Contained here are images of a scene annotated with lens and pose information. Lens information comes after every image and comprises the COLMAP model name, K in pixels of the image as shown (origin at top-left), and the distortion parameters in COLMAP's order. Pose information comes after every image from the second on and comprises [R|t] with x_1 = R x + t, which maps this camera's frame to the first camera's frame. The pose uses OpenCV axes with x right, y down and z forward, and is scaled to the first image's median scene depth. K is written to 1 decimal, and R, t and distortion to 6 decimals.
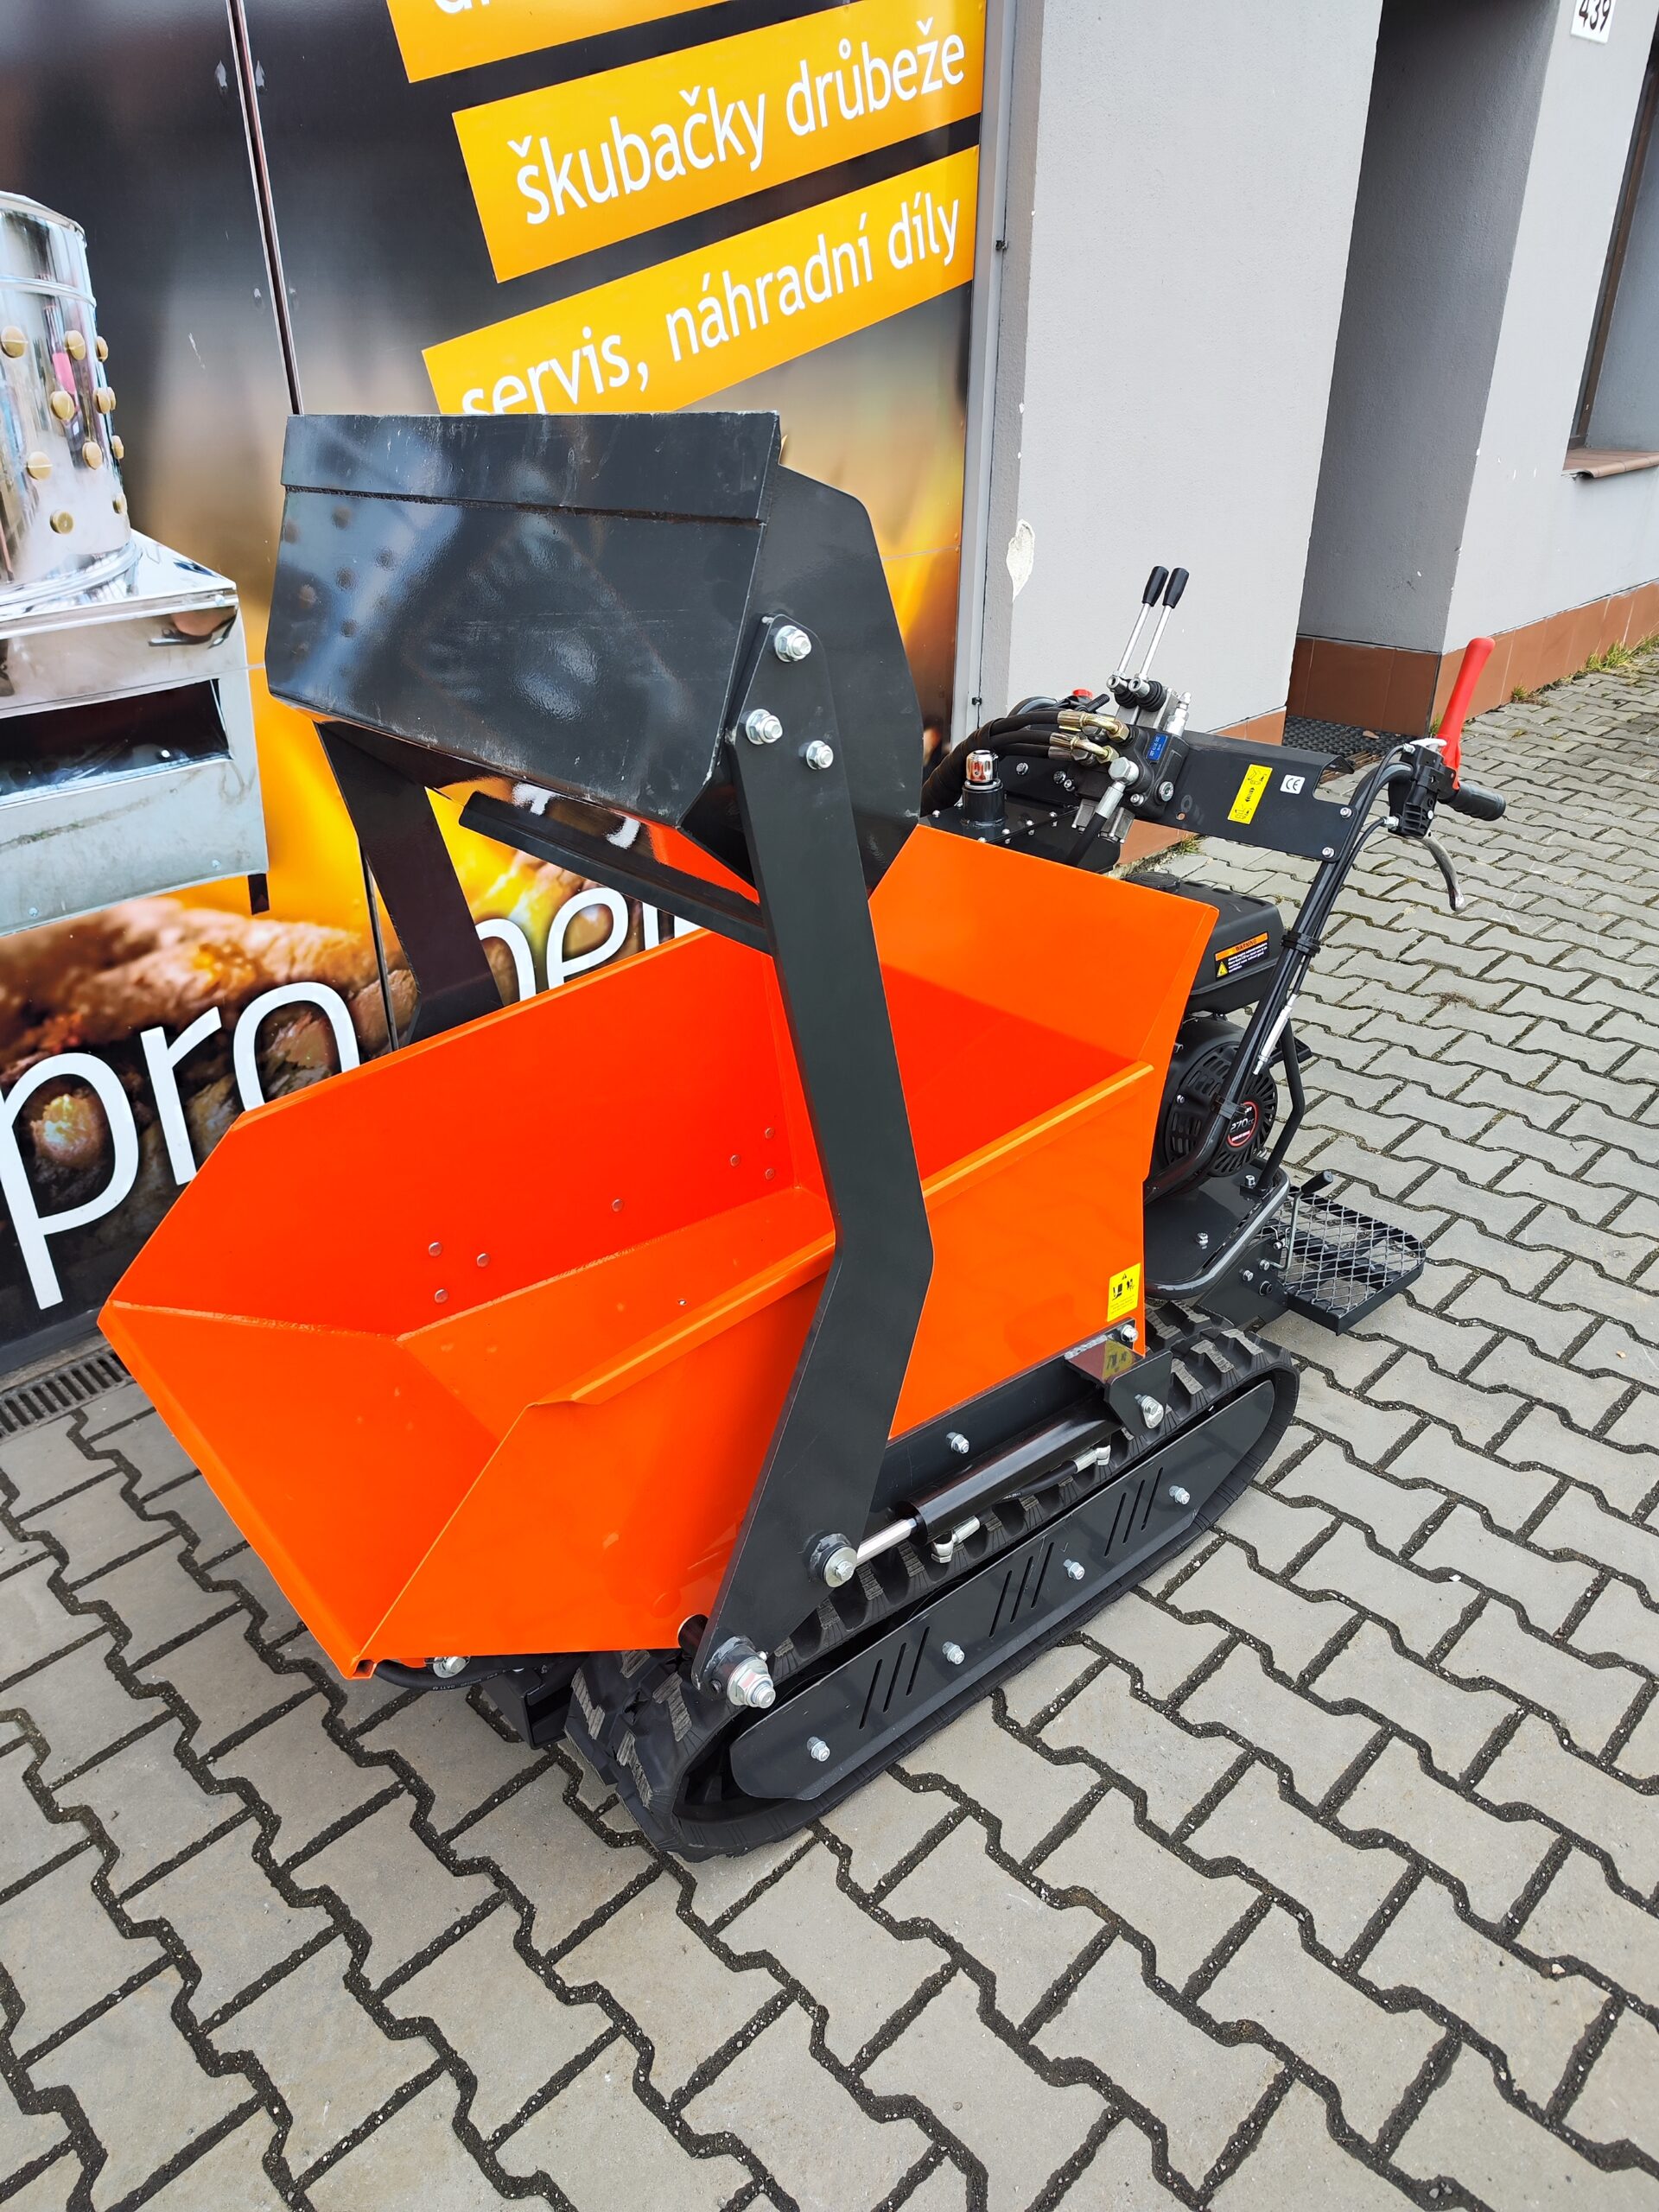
lens RADIAL K [[1507.3, 0, 813.4], [0, 1507.3, 1108.3], [0, 0, 1]] dist [0.022377, -0.016810]
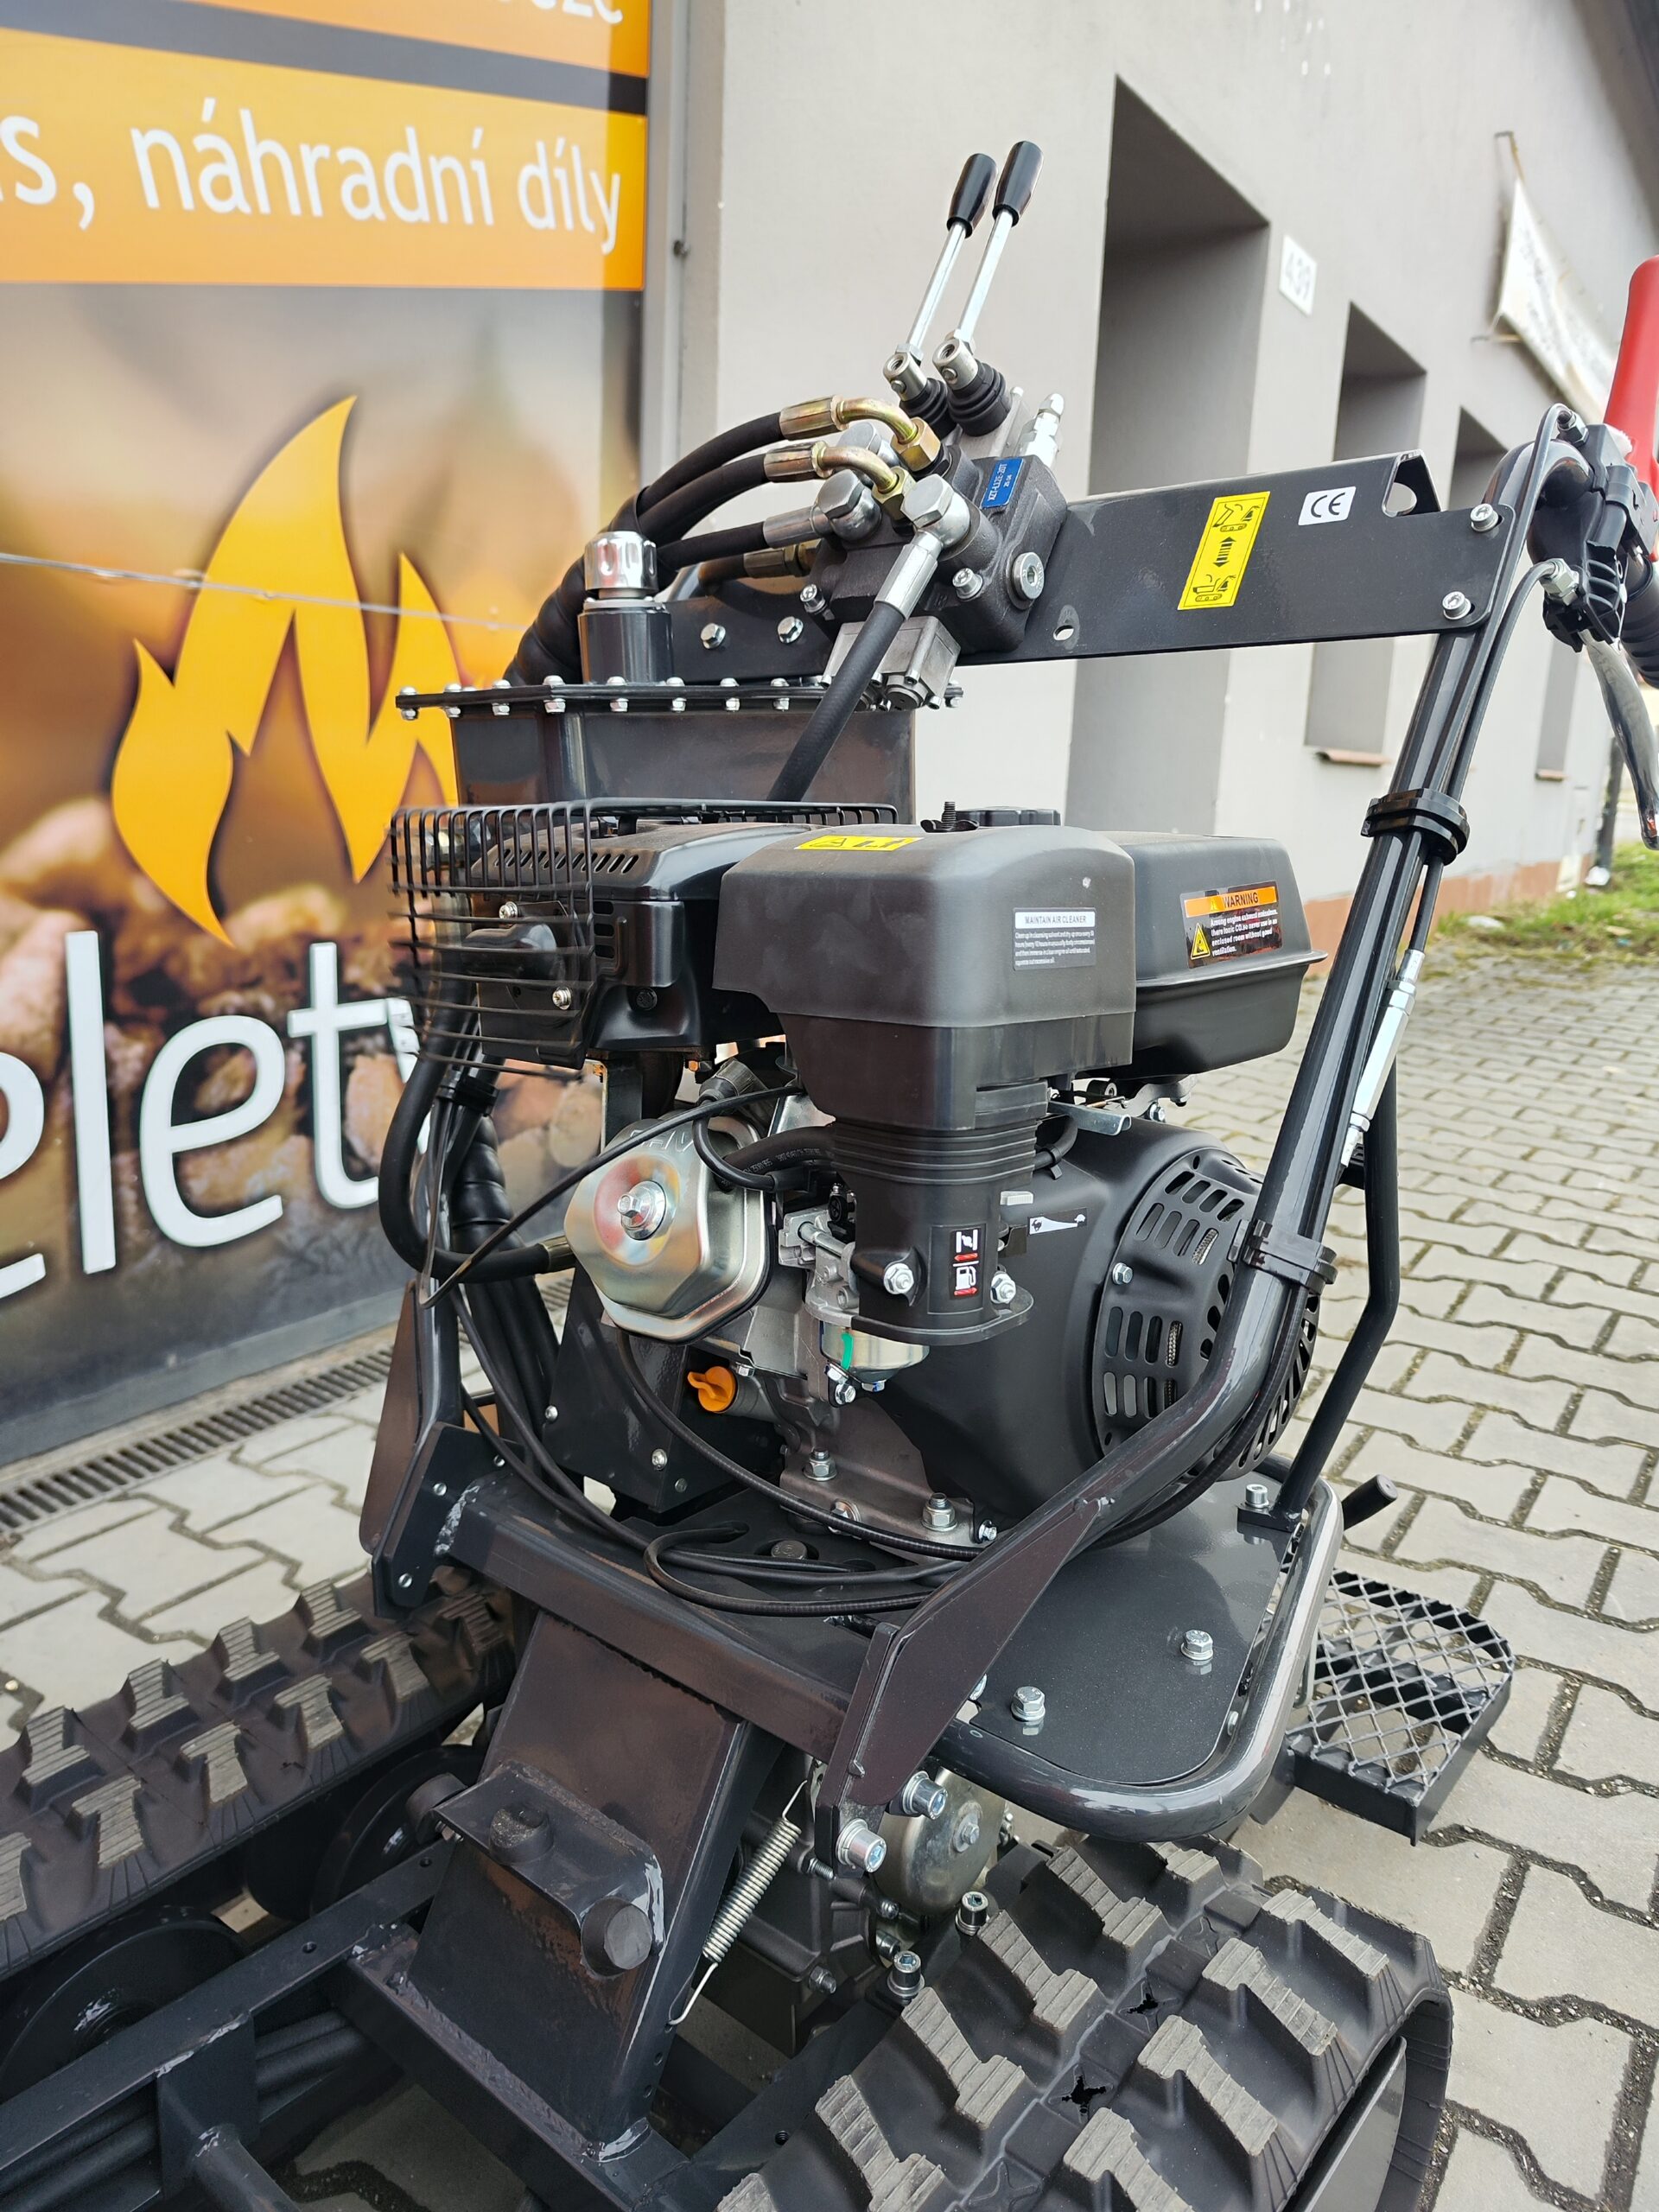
lens RADIAL K [[1507.3, 0, 835.2], [0, 1507.3, 1102.5], [0, 0, 1]] dist [0.022377, -0.016810]
pose [[0.981314, 0.006527, 0.192304, 0.082268], [0.044470, 0.964672, -0.259674, 0.043731], [-0.187205, 0.263374, 0.946355, 0.551743]]
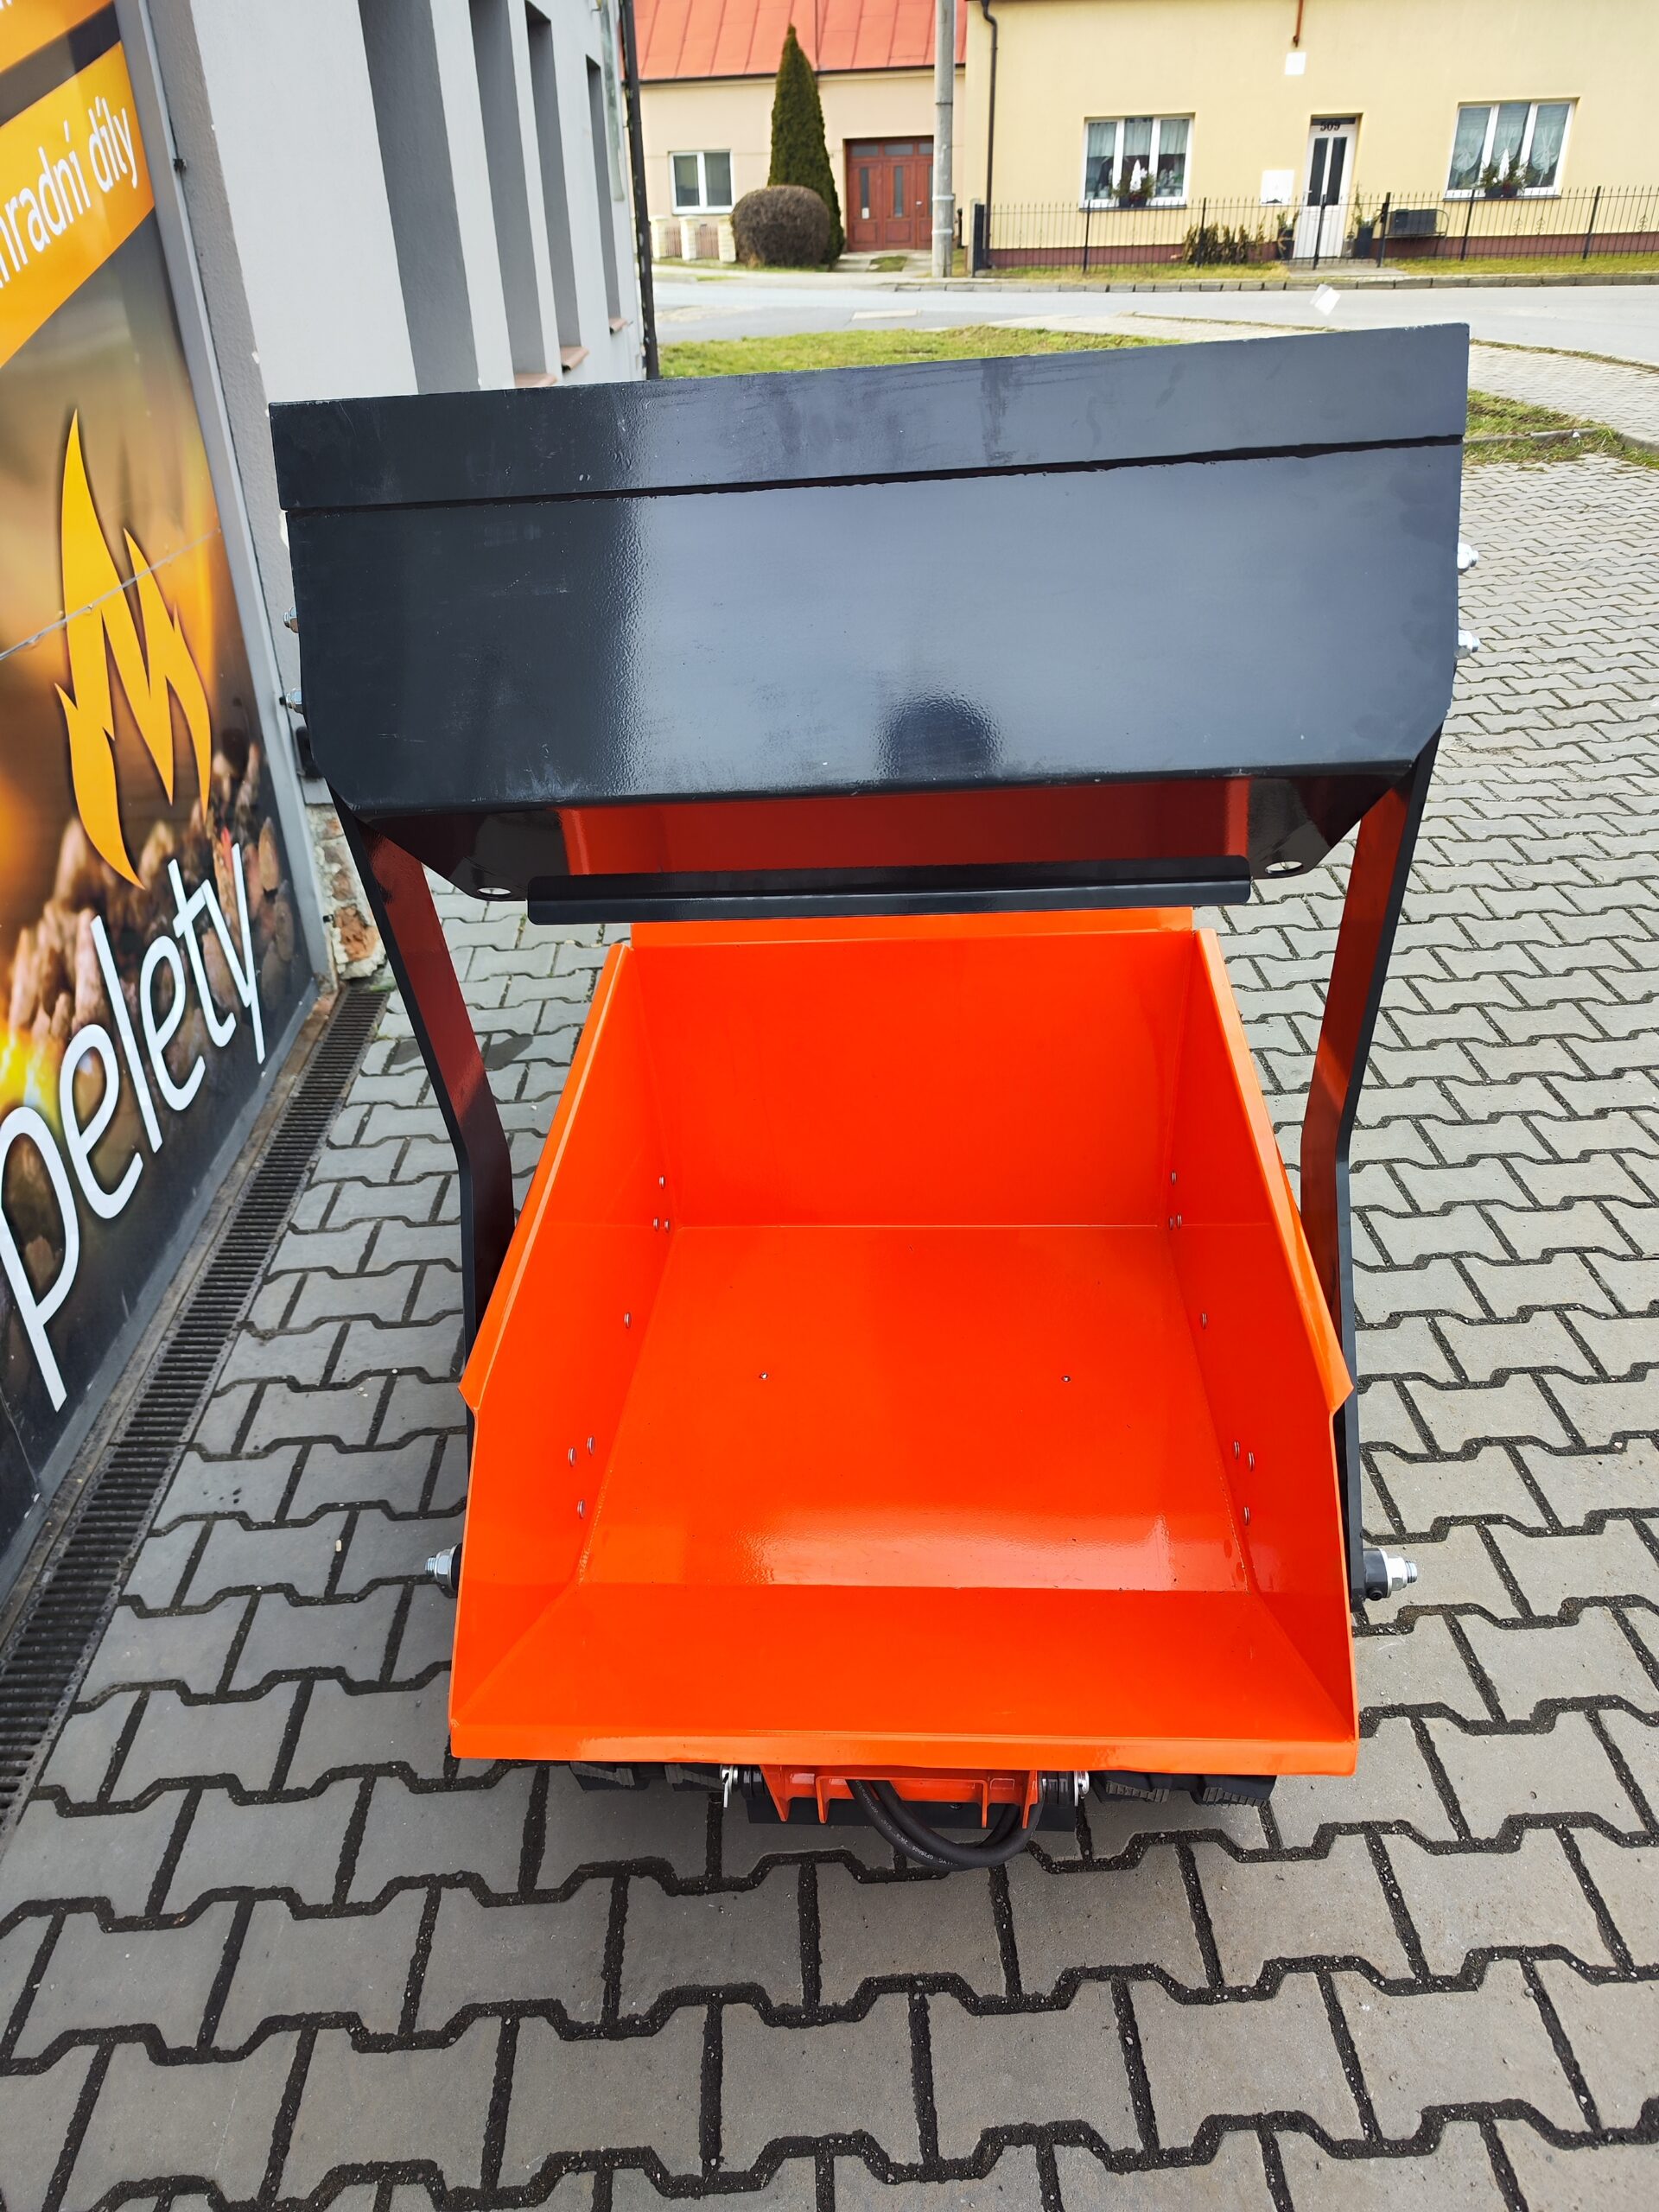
lens RADIAL K [[1507.3, 0, 828.4], [0, 1507.3, 1123.8], [0, 0, 1]] dist [0.022377, -0.016810]
pose [[0.680434, -0.381812, 0.625483, -0.510407], [0.356846, 0.918143, 0.172263, -0.134441], [-0.640055, 0.105988, 0.760984, 0.254478]]
